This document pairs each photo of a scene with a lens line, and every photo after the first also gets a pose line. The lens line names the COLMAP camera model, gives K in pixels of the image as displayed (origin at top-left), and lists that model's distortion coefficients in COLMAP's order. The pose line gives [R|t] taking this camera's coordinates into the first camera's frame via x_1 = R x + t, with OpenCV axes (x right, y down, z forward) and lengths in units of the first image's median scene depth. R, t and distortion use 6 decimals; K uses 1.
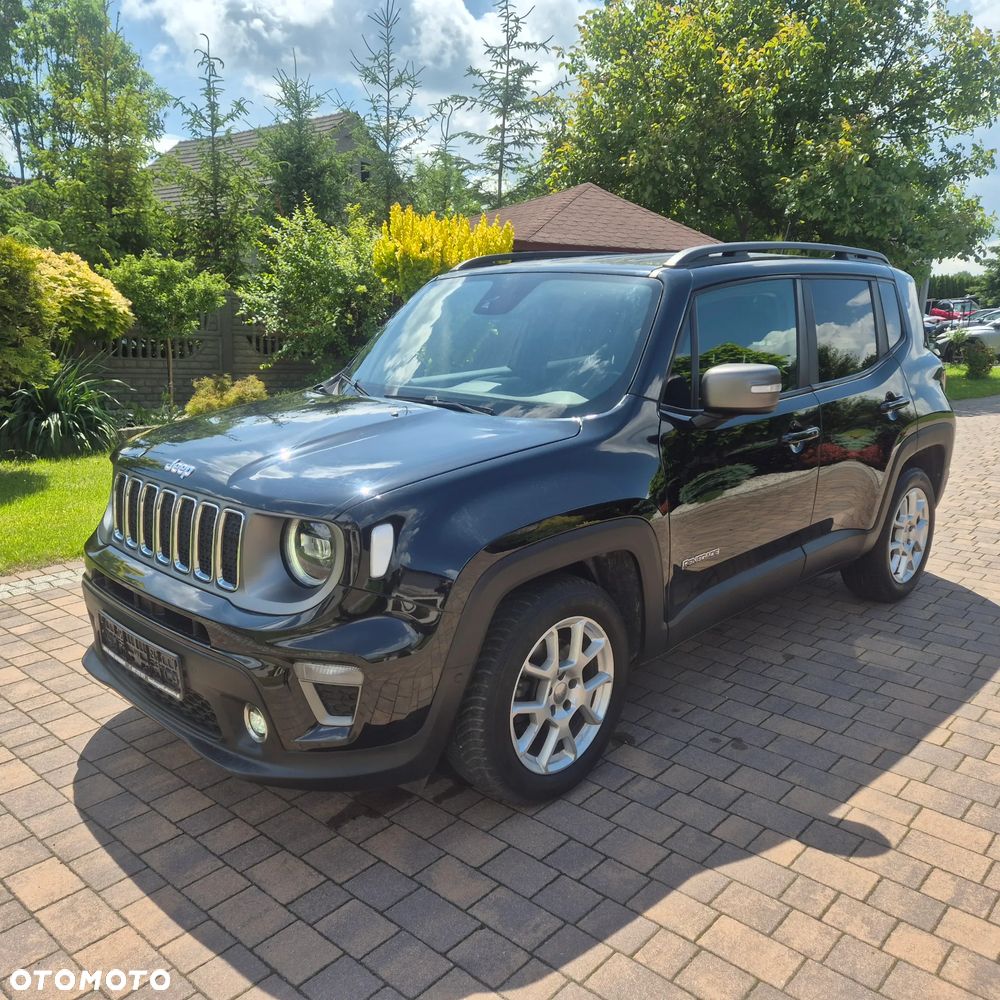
lens RADIAL K [[893.1, 0, 505.8], [0, 893.1, 504.7], [0, 0, 1]] dist [0.065321, -0.046928]
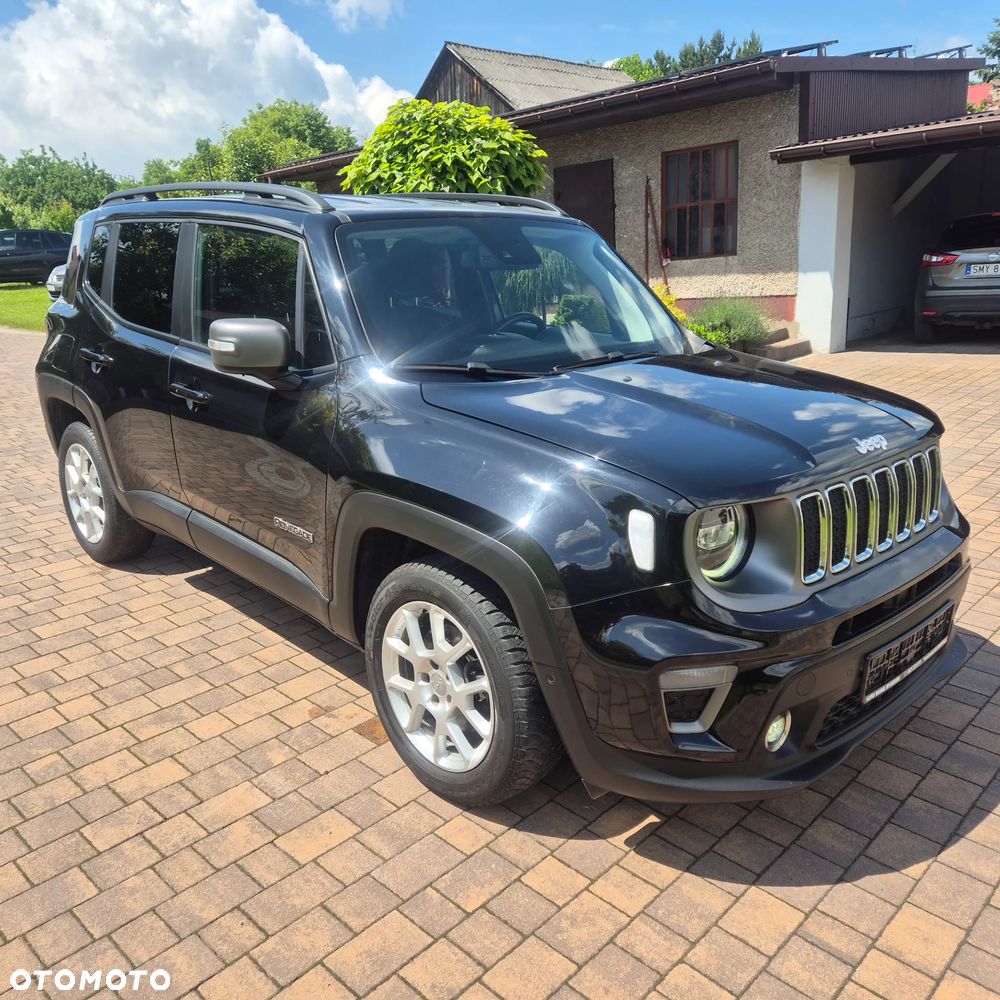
lens RADIAL K [[889.1, 0, 501.5], [0, 889.1, 494.3], [0, 0, 1]] dist [0.067393, -0.040858]
pose [[0.020326, -0.285398, 0.958193, -1.197699], [0.230032, 0.934014, 0.273317, -0.304542], [-0.972971, 0.214860, 0.084635, 1.255199]]
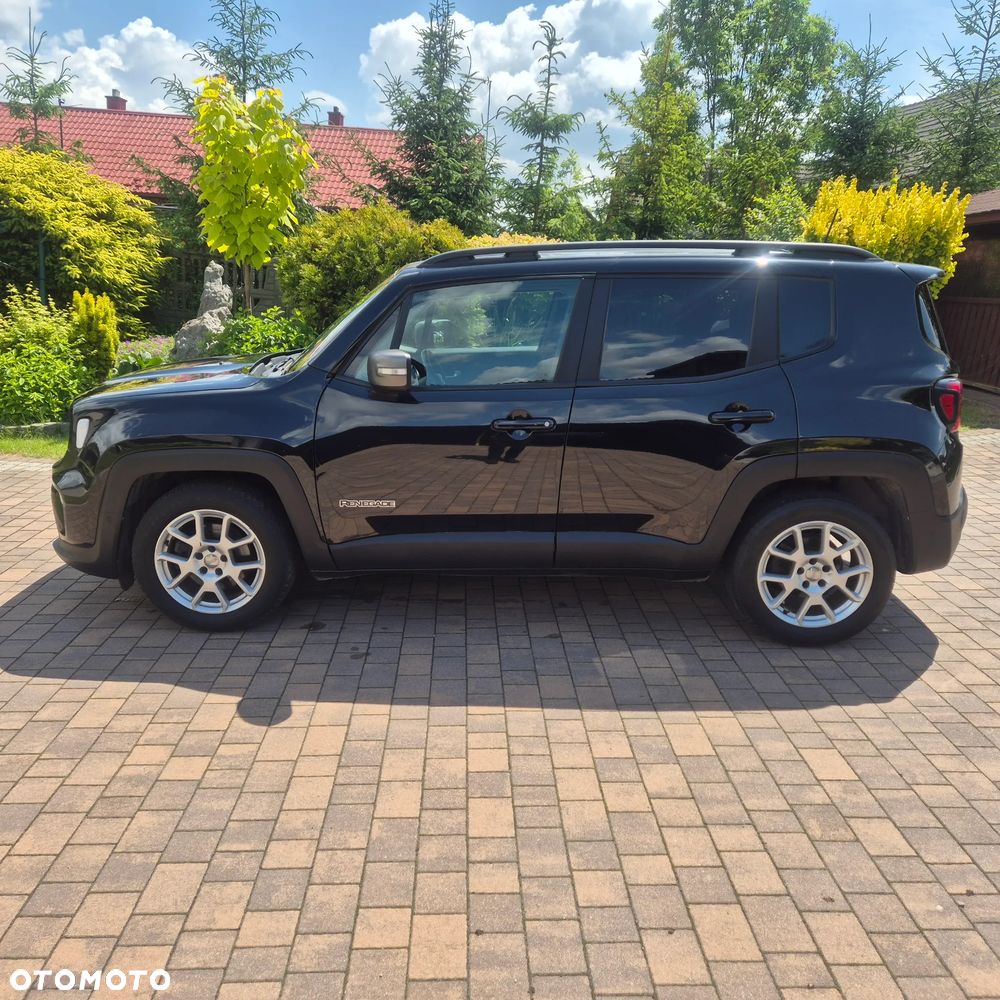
lens RADIAL K [[893.1, 0, 505.8], [0, 893.1, 504.7], [0, 0, 1]] dist [0.065321, -0.046928]
pose [[0.693957, 0.198458, -0.692126, 1.396150], [-0.178590, 0.978668, 0.101557, -0.114441], [0.697517, 0.053130, 0.714596, 0.283151]]
